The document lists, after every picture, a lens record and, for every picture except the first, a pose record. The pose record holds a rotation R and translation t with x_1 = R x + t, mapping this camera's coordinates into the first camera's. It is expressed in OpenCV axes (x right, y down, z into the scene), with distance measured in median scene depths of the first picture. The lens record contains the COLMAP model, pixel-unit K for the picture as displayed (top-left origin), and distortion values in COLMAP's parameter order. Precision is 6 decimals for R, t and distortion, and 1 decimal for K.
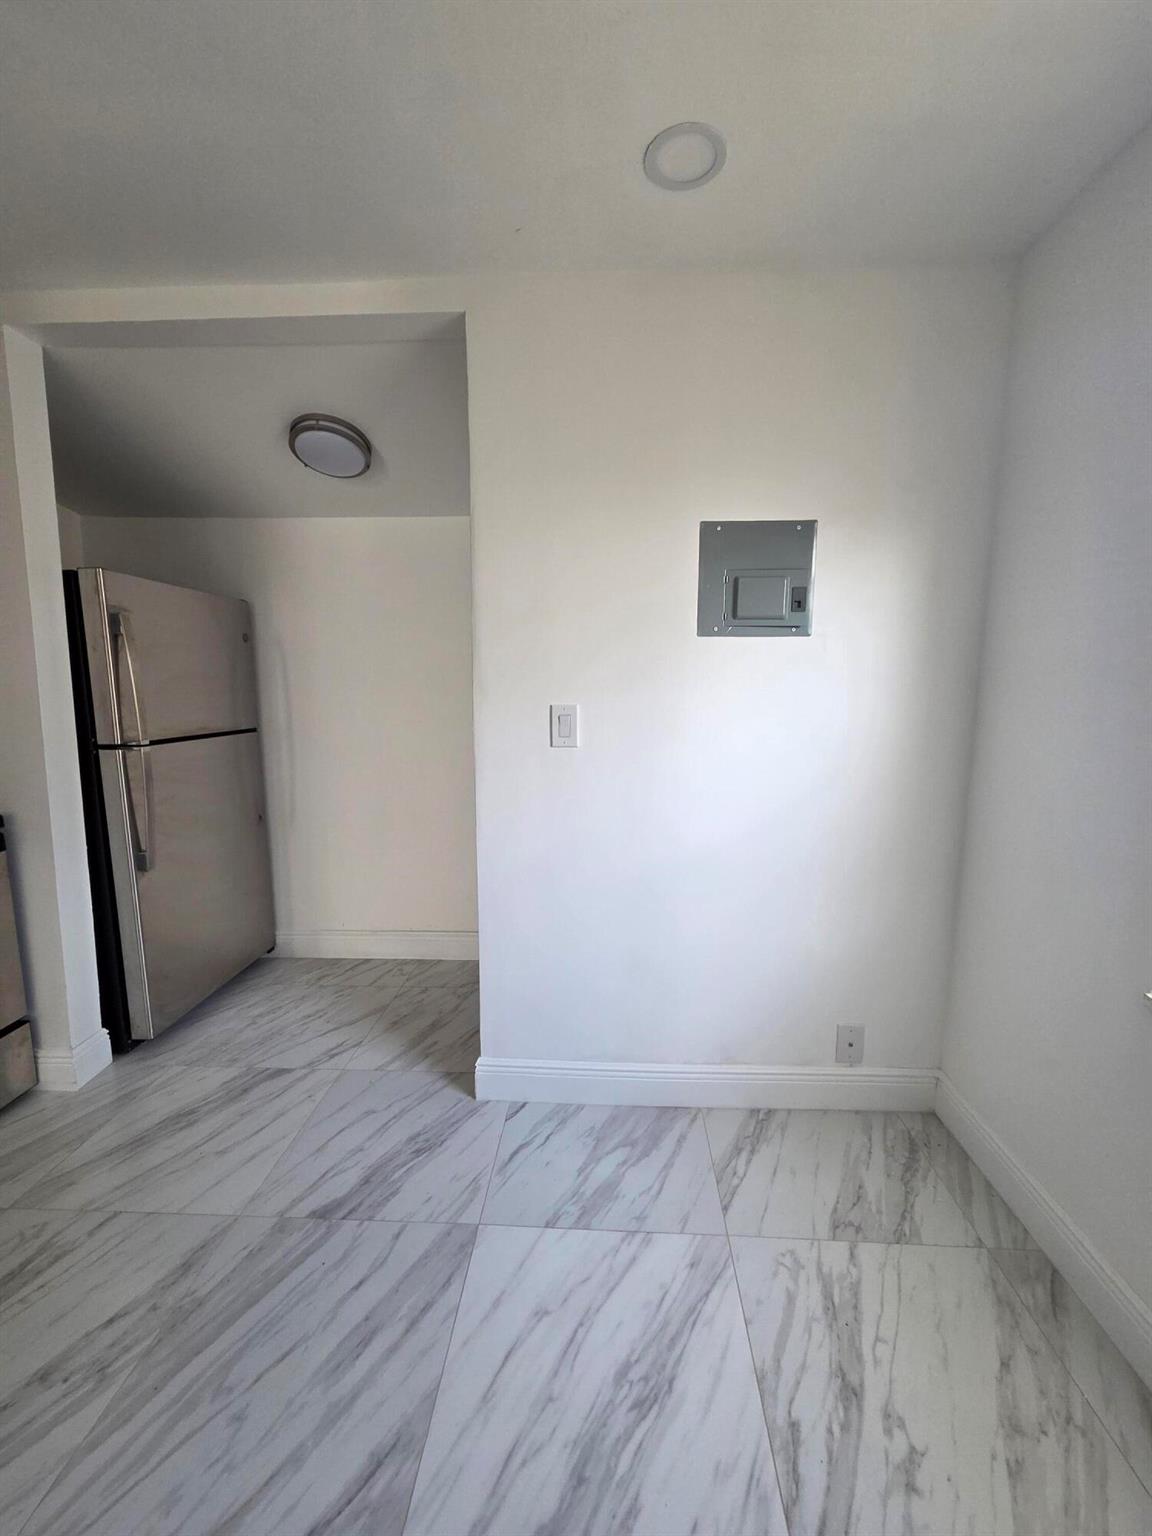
lens RADIAL K [[628.9, 0, 576.0], [0, 628.9, 773.8], [0, 0, 1]] dist [0.006504, -0.001148]
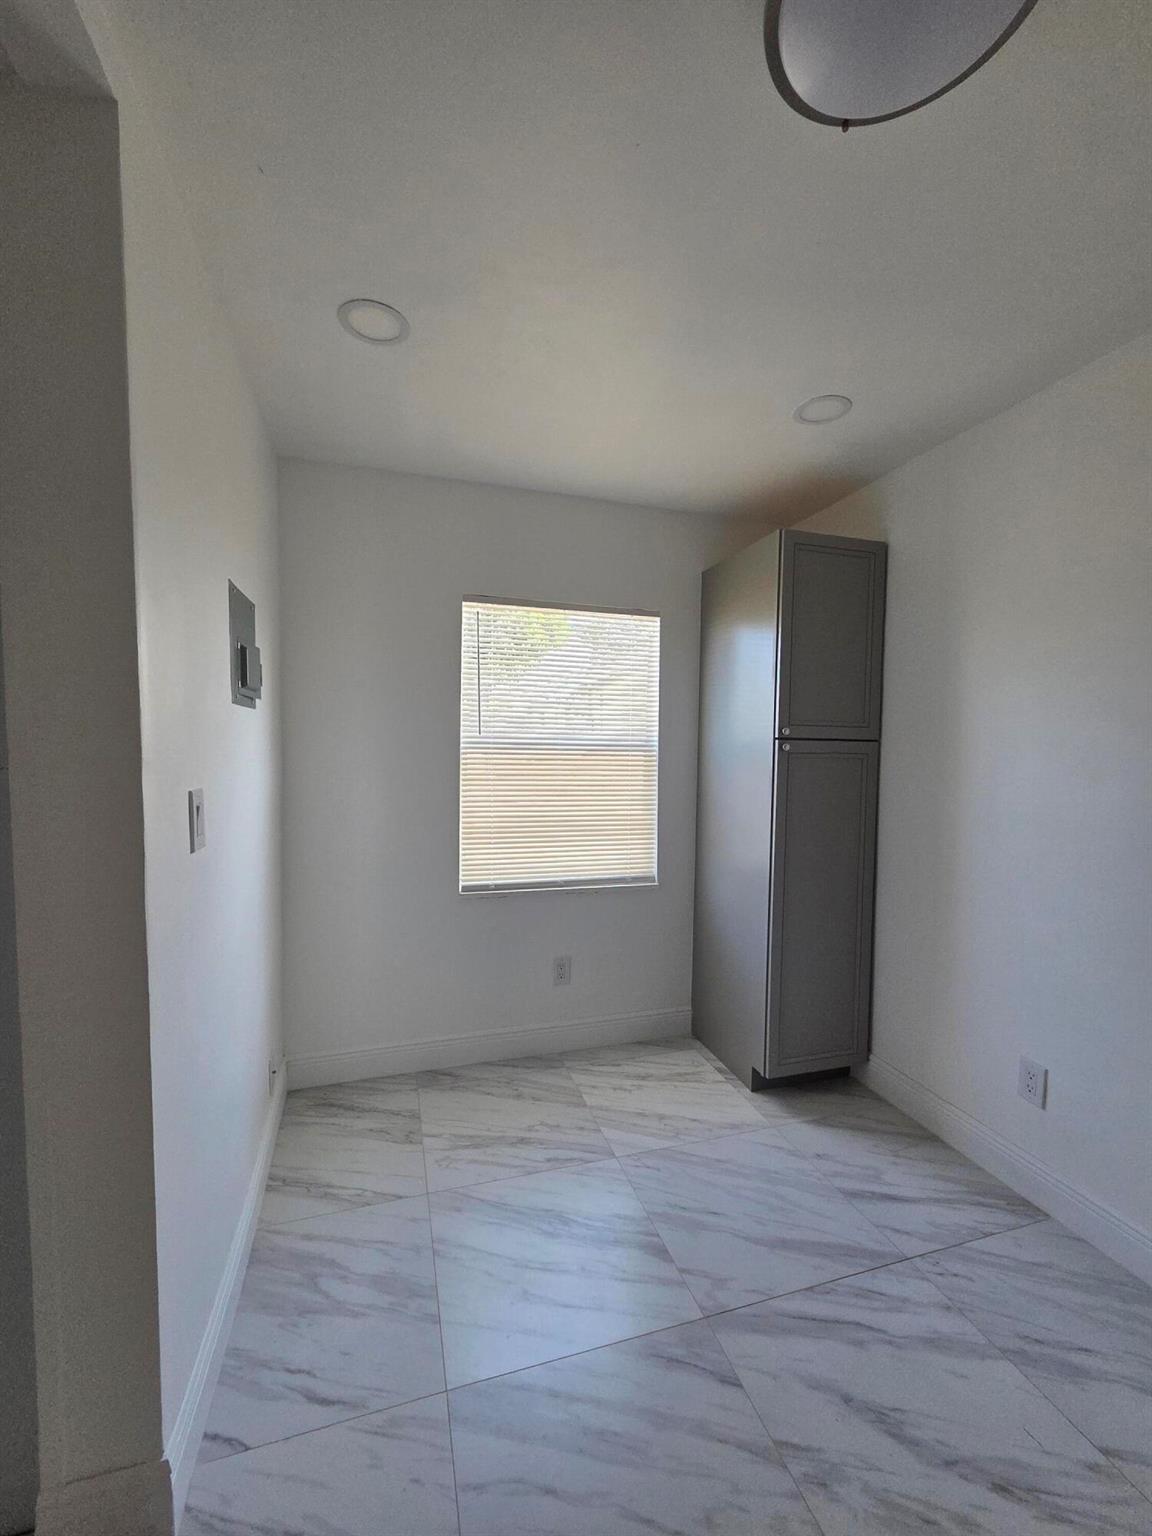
lens RADIAL K [[628.9, 0, 573.1], [0, 628.9, 774.3], [0, 0, 1]] dist [0.006504, -0.001148]
pose [[-0.338499, -0.053039, 0.939471, -0.962433], [0.117644, 0.988191, 0.098178, -0.180795], [-0.933584, 0.143756, -0.328262, 0.982734]]
